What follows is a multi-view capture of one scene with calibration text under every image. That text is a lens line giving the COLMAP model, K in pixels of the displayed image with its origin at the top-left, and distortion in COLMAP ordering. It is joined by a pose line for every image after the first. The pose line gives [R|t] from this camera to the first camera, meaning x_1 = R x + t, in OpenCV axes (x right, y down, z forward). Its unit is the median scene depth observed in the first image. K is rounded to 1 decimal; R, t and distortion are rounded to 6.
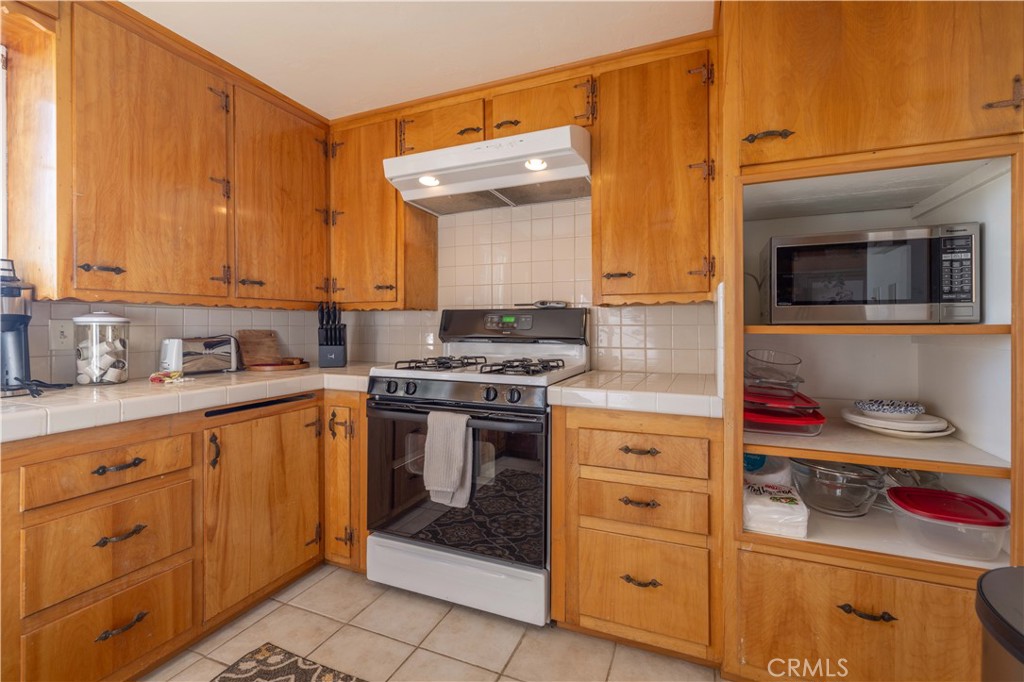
lens RADIAL K [[457.3, 0, 511.9], [0, 457.3, 327.4], [0, 0, 1]] dist [0.001515, -0.000094]
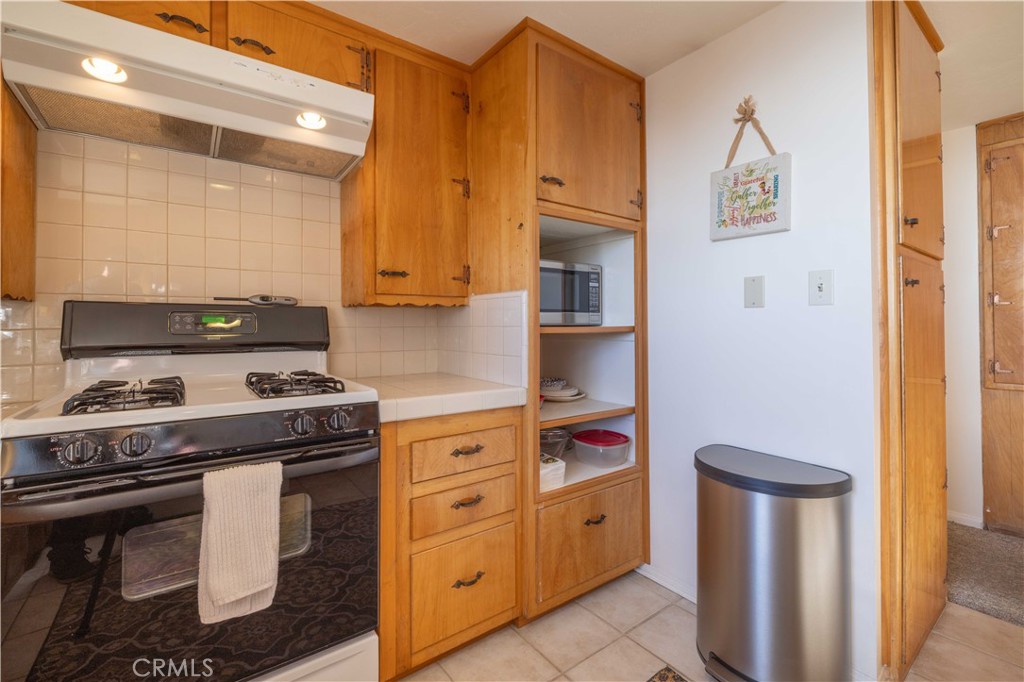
lens RADIAL K [[450.8, 0, 510.1], [0, 450.8, 321.4], [0, 0, 1]] dist [-0.005094, -0.000279]
pose [[0.516134, 0.010394, 0.856445, -0.477943], [0.007664, 0.999830, -0.016752, 0.000817], [-0.856474, 0.015210, 0.515966, 0.361999]]
